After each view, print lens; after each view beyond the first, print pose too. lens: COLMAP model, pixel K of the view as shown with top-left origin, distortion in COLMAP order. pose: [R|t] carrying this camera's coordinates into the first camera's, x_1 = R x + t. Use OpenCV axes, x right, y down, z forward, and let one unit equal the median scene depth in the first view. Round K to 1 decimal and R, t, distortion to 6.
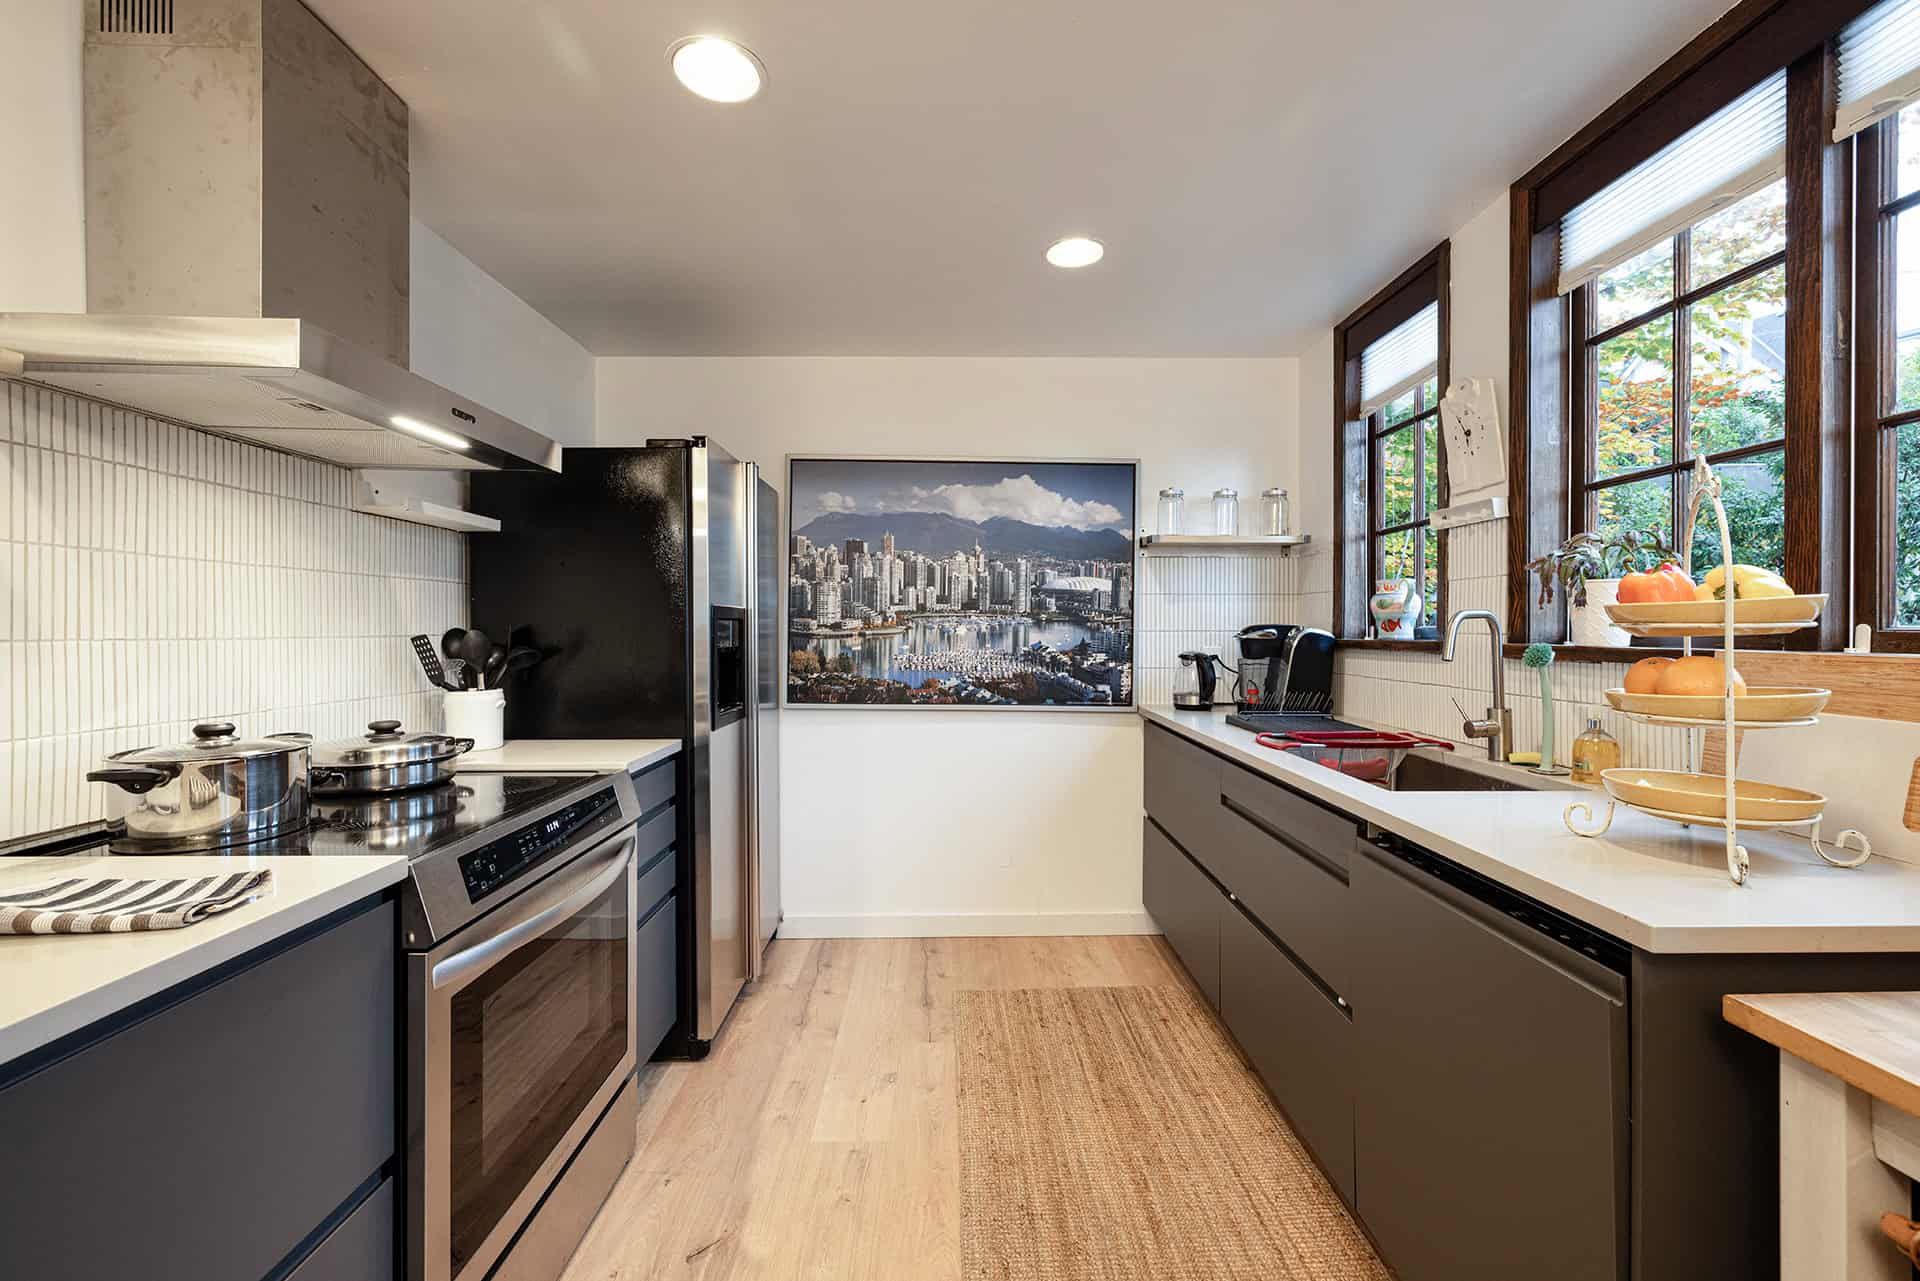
lens RADIAL K [[804.7, 0, 963.0], [0, 804.7, 627.2], [0, 0, 1]] dist [0.000166, -0.000060]
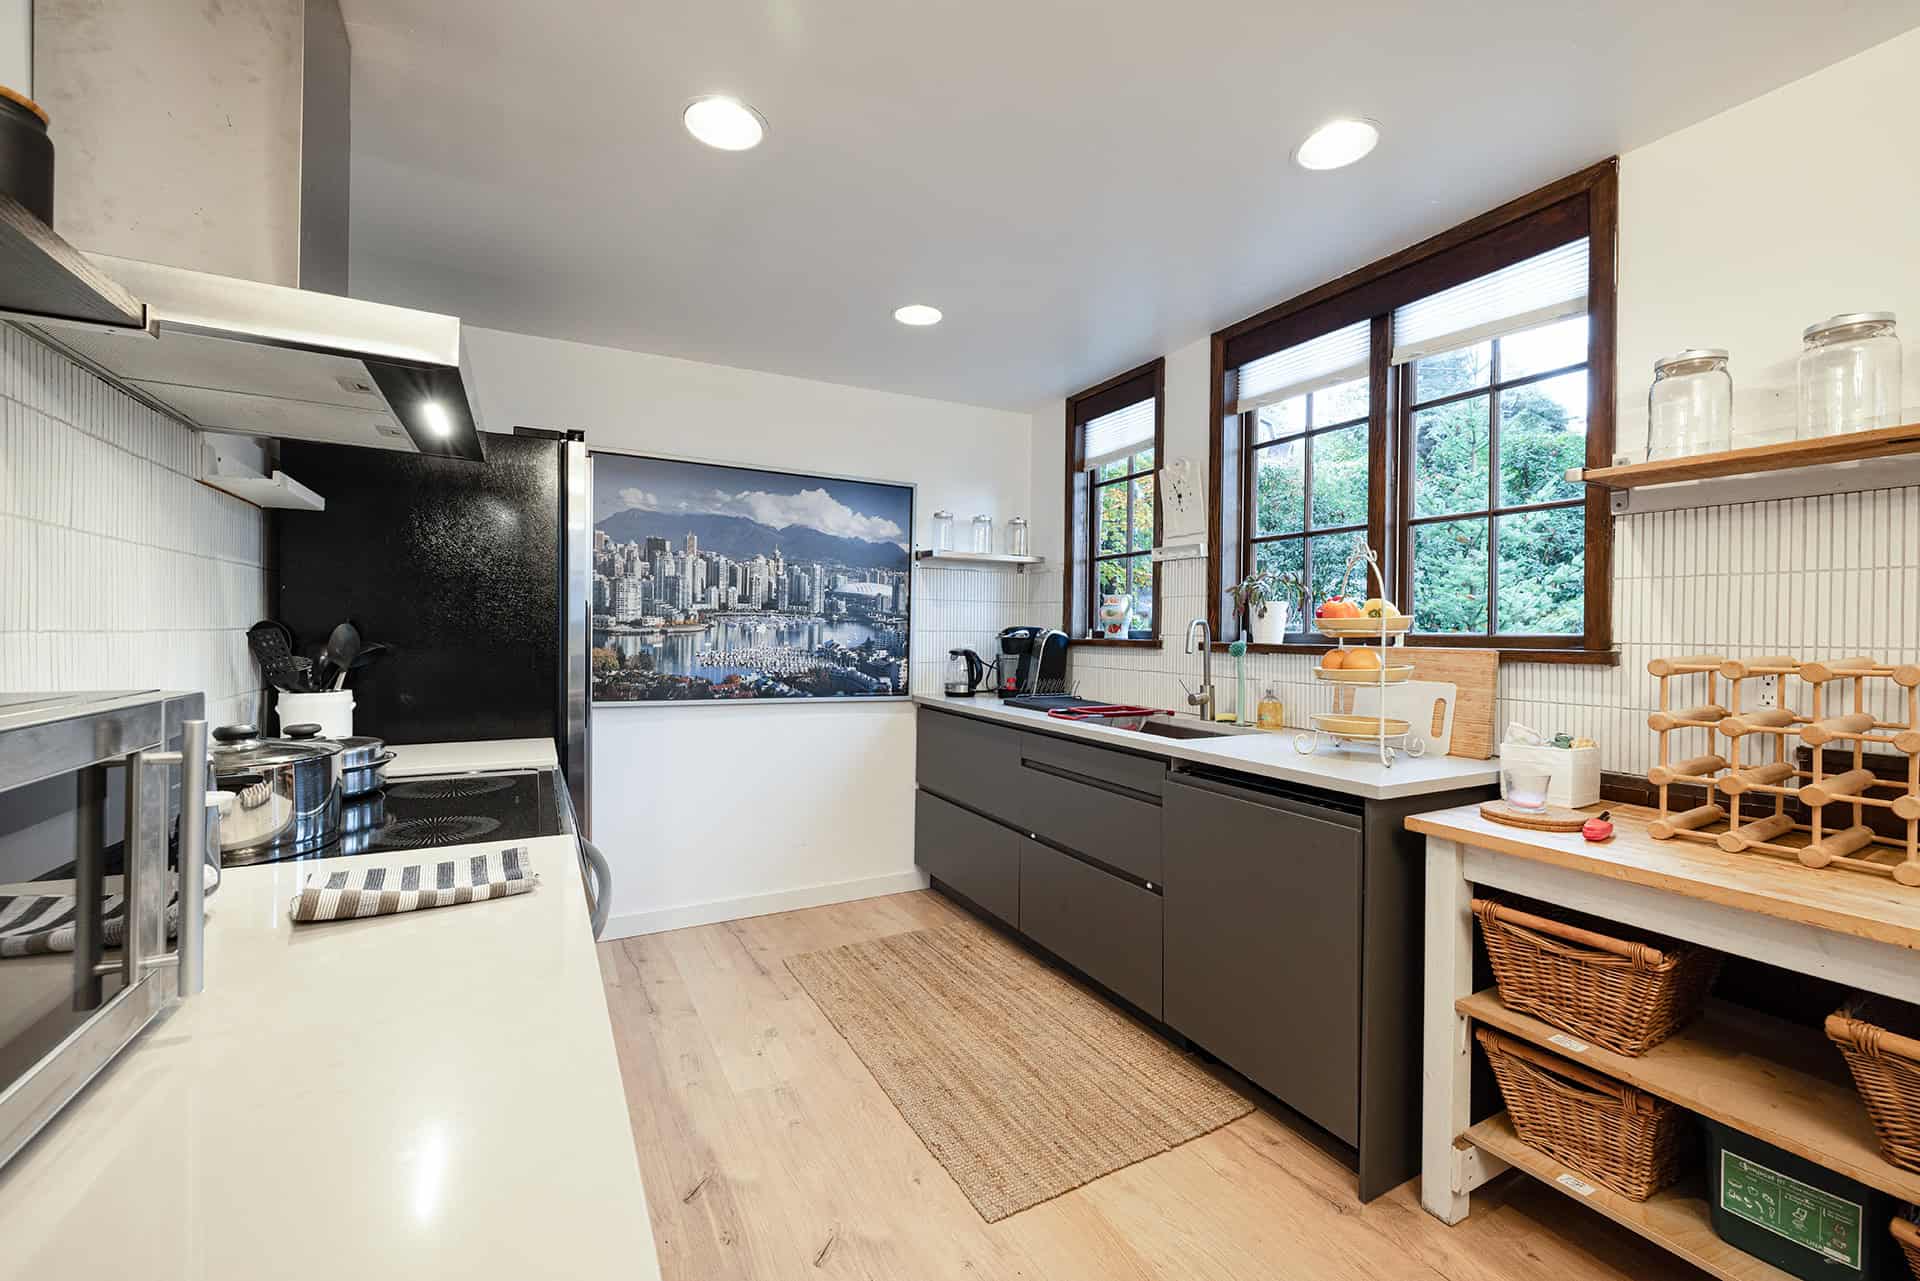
lens RADIAL K [[804.7, 0, 963.0], [0, 804.7, 627.2], [0, 0, 1]] dist [0.000166, -0.000060]
pose [[0.887047, 0.011496, 0.461537, -0.259347], [-0.011702, 0.999929, -0.002416, 0.001330], [-0.461532, -0.003258, 0.887118, -0.070949]]
